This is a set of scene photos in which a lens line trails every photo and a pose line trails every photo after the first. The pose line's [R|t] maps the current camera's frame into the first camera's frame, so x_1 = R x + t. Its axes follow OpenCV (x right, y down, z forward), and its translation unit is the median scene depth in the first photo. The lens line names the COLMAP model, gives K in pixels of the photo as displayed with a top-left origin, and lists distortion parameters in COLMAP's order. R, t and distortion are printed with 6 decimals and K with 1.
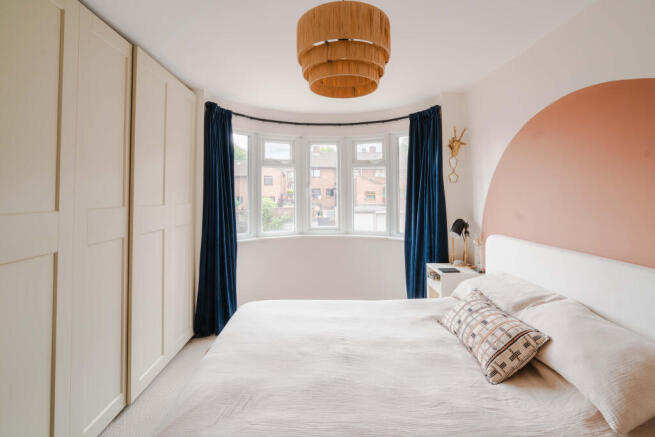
lens RADIAL K [[312.6, 0, 325.5], [0, 312.6, 183.3], [0, 0, 1]] dist [-0.000440, 0.000115]
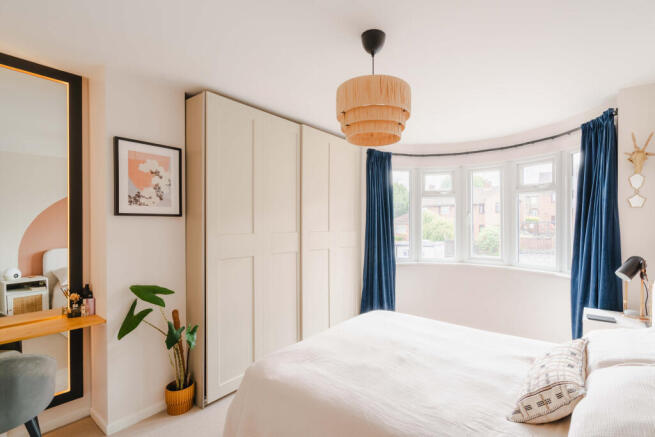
lens RADIAL K [[295.8, 0, 328.6], [0, 295.8, 224.0], [0, 0, 1]] dist [-0.007743, -0.000370]
pose [[0.766598, 0.000952, -0.642126, 0.296979], [0.024474, 0.999229, 0.030701, -0.003515], [0.641660, -0.039251, 0.765984, -0.015154]]
